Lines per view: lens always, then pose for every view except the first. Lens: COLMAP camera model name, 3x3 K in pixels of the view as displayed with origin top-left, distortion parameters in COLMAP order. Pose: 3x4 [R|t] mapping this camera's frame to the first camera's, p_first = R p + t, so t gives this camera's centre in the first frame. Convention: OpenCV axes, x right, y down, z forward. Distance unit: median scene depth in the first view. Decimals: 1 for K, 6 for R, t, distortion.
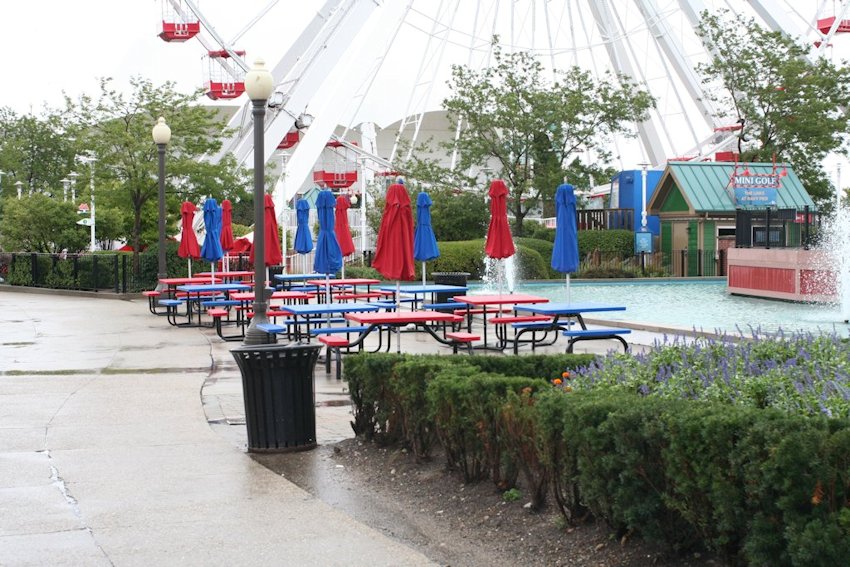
lens RADIAL K [[1337.6, 0, 425.0], [0, 1337.6, 283.5], [0, 0, 1]] dist [-0.046109, -0.152345]
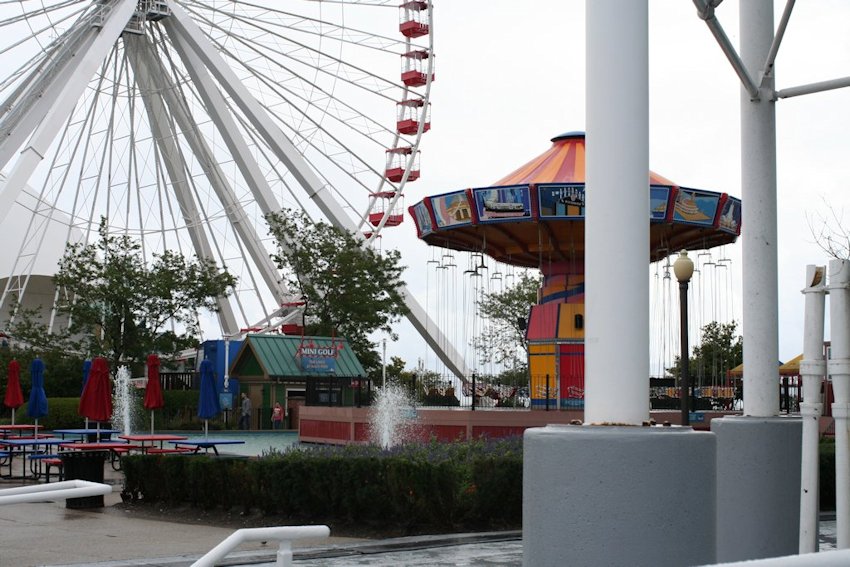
lens RADIAL K [[1337.6, 0, 425.0], [0, 1337.6, 283.5], [0, 0, 1]] dist [-0.046109, -0.152345]
pose [[0.945983, 0.041655, 0.321531, -0.051473], [-0.002826, 0.992734, -0.120298, 0.007254], [-0.324205, 0.112891, 0.939227, -0.174453]]
